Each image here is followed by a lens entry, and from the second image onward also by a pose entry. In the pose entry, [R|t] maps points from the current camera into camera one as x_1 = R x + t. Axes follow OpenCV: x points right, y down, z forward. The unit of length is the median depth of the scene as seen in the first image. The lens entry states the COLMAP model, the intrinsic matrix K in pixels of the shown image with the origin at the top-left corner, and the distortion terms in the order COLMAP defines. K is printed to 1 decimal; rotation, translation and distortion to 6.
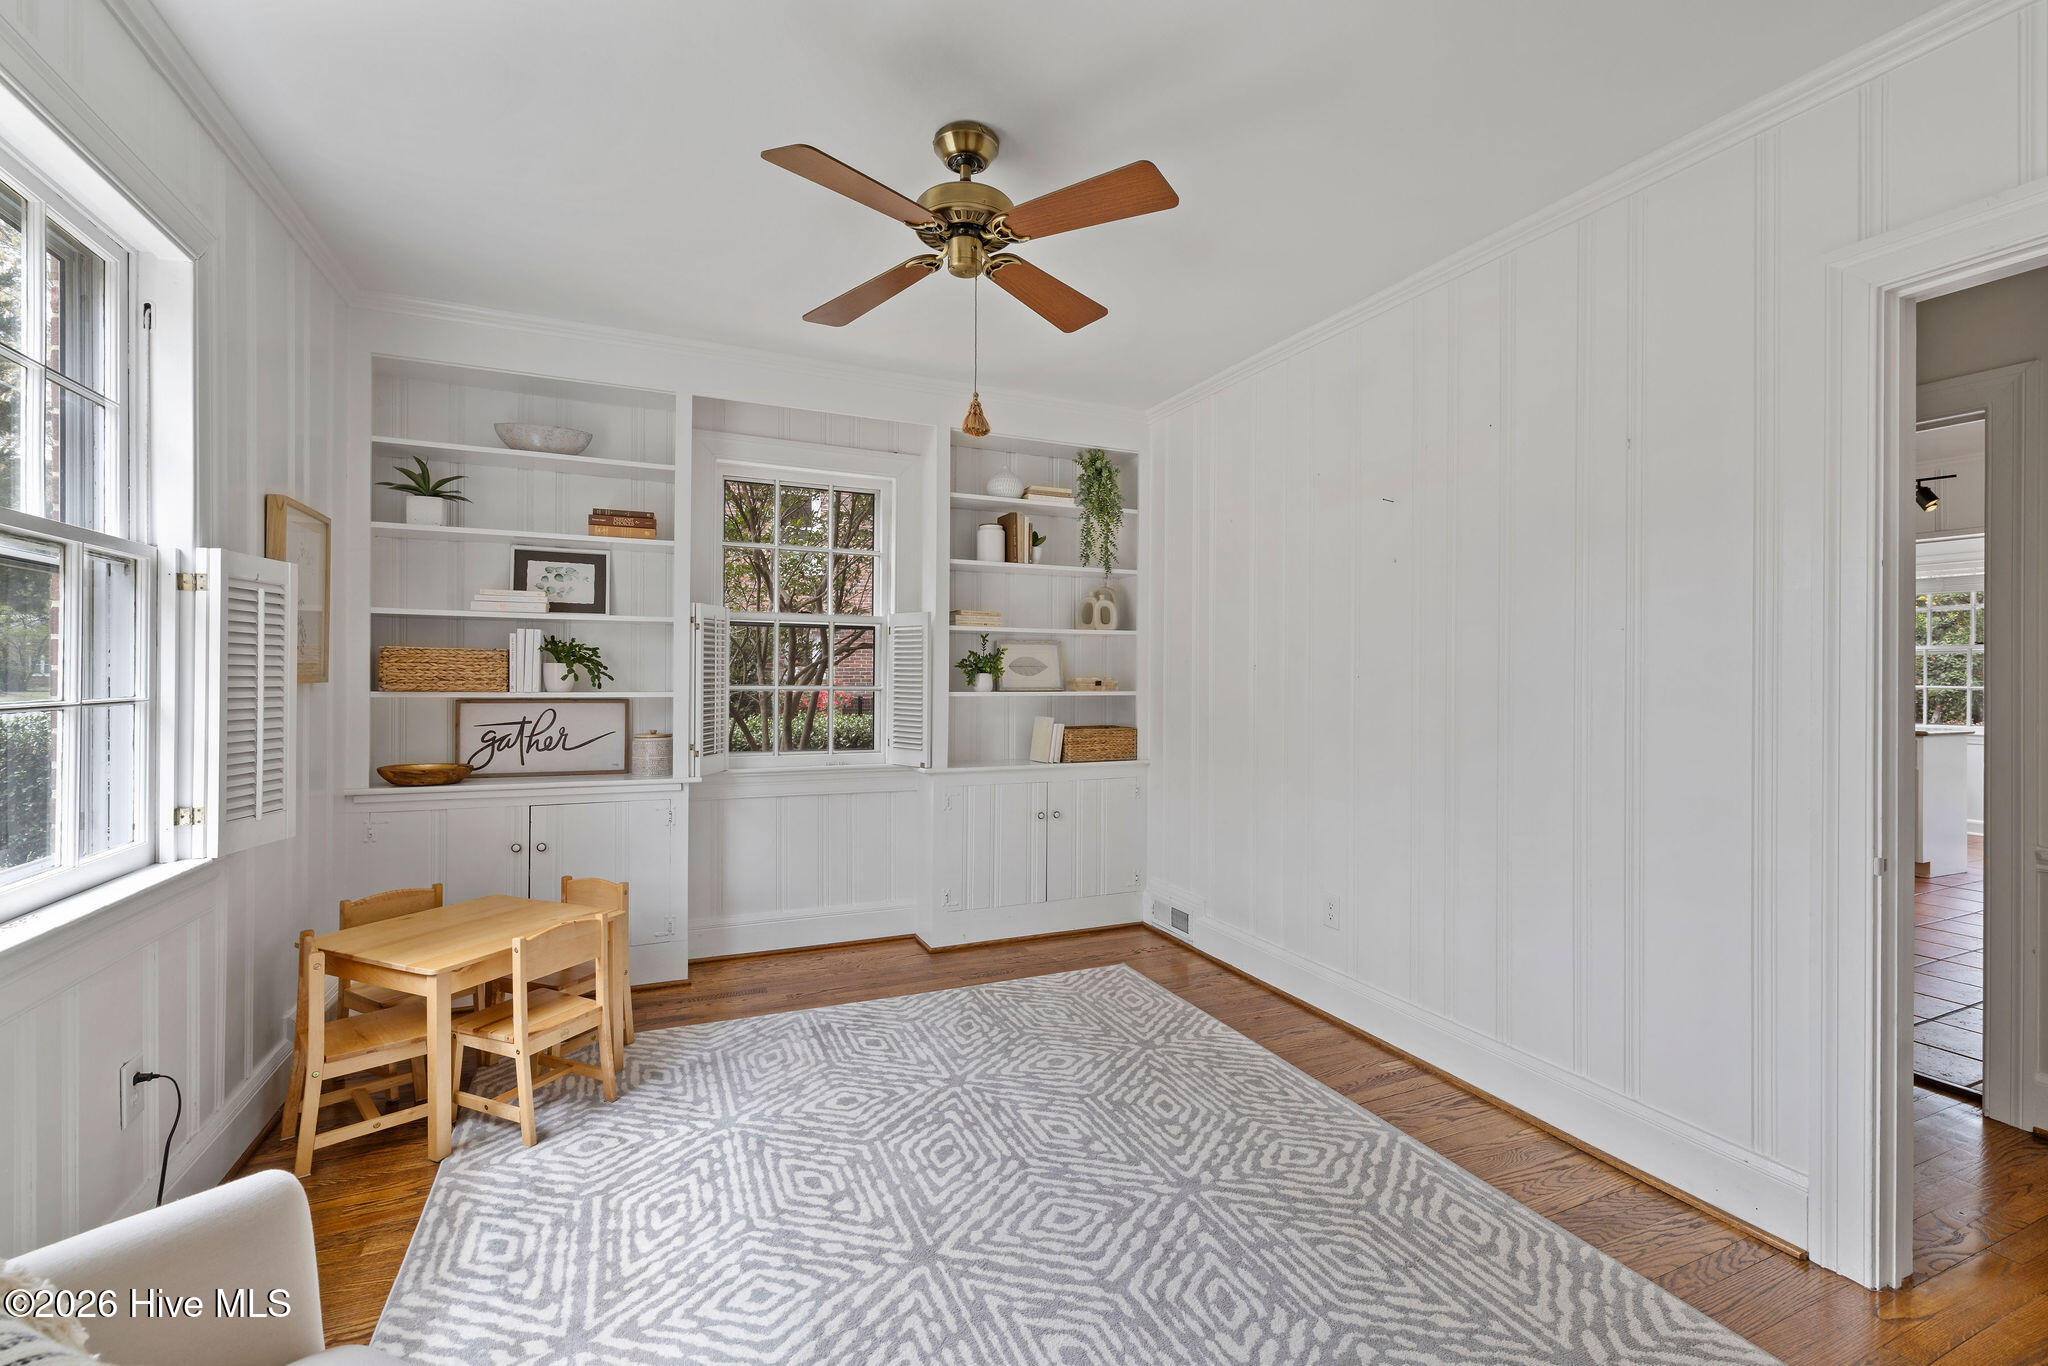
lens RADIAL K [[888.2, 0, 1027.9], [0, 888.2, 674.7], [0, 0, 1]] dist [0.003447, -0.000011]
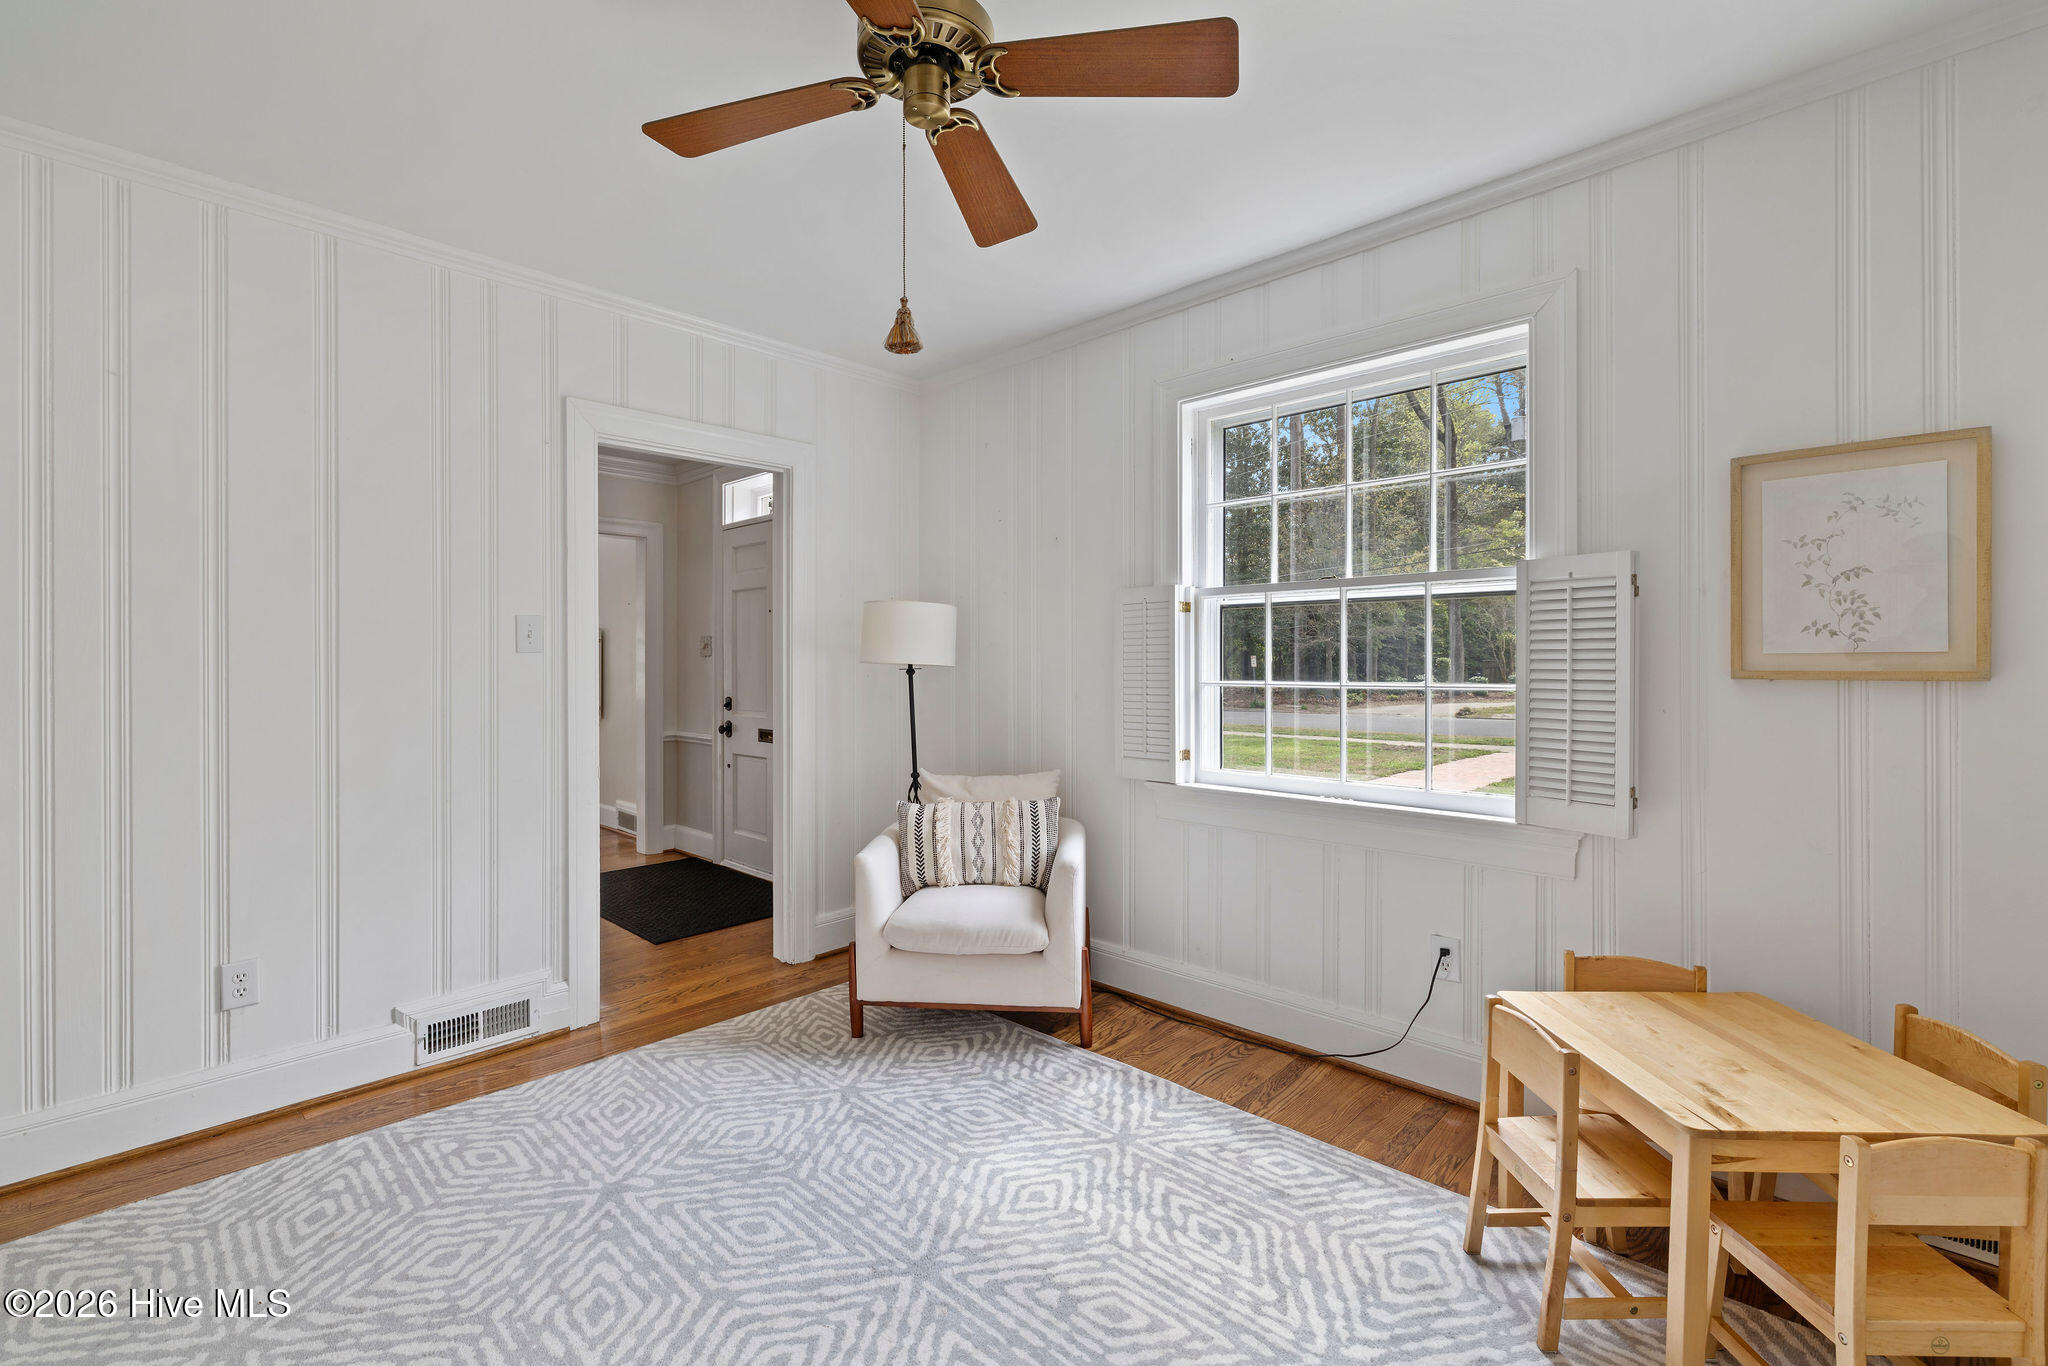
lens RADIAL K [[888.2, 0, 1025.4], [0, 888.2, 672.8], [0, 0, 1]] dist [0.003447, -0.000011]
pose [[-0.925144, -0.004227, -0.379593, 0.149072], [-0.007575, 0.999944, 0.007326, 0.000988], [0.379541, 0.009653, -0.925125, 1.920945]]
